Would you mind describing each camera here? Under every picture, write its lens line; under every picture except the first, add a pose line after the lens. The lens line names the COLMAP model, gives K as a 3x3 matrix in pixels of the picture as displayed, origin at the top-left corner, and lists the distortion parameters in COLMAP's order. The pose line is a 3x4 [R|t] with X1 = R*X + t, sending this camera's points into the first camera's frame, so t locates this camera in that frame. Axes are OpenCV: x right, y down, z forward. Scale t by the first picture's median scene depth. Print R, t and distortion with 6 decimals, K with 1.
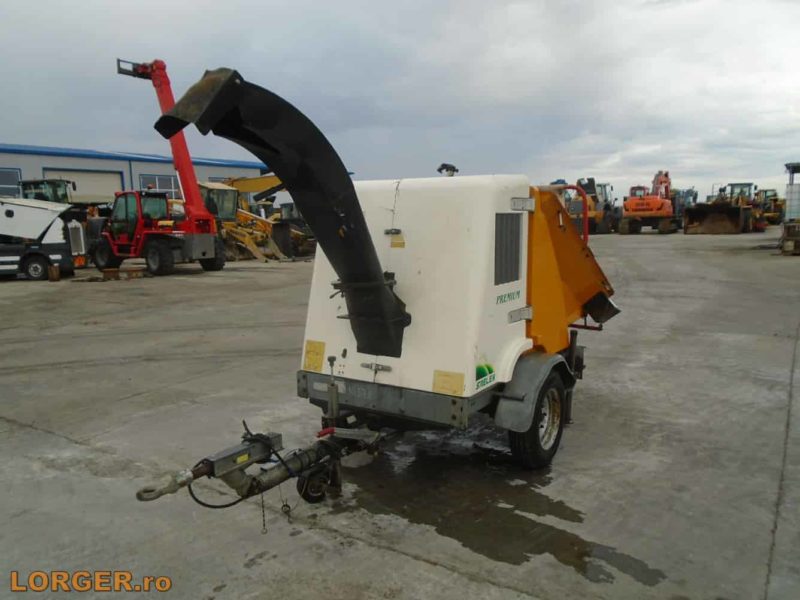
lens RADIAL K [[618.4, 0, 398.3], [0, 618.4, 297.9], [0, 0, 1]] dist [-0.002825, -0.000526]
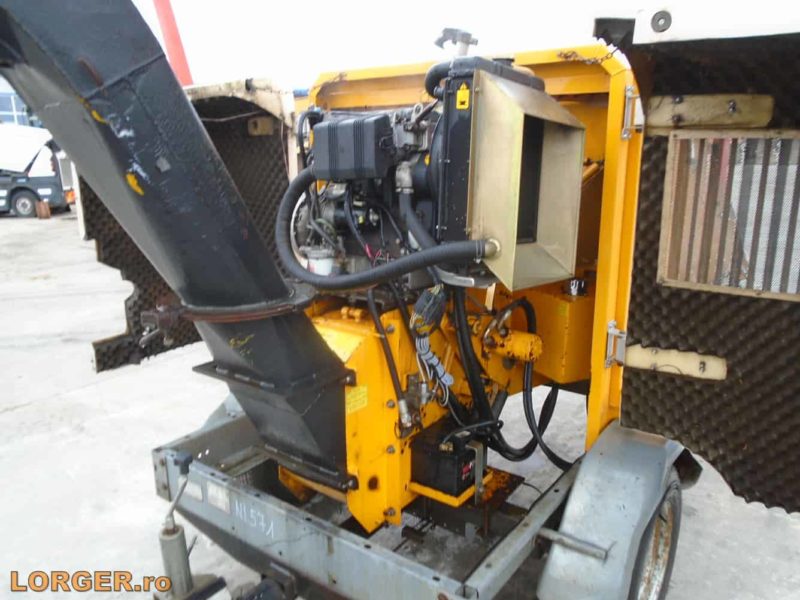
lens RADIAL K [[618.4, 0, 398.3], [0, 618.4, 297.9], [0, 0, 1]] dist [-0.002825, -0.000526]
pose [[0.997647, 0.012736, -0.067373, 0.055047], [-0.005100, 0.993659, 0.112317, -0.048602], [0.068377, -0.111709, 0.991386, 0.389000]]
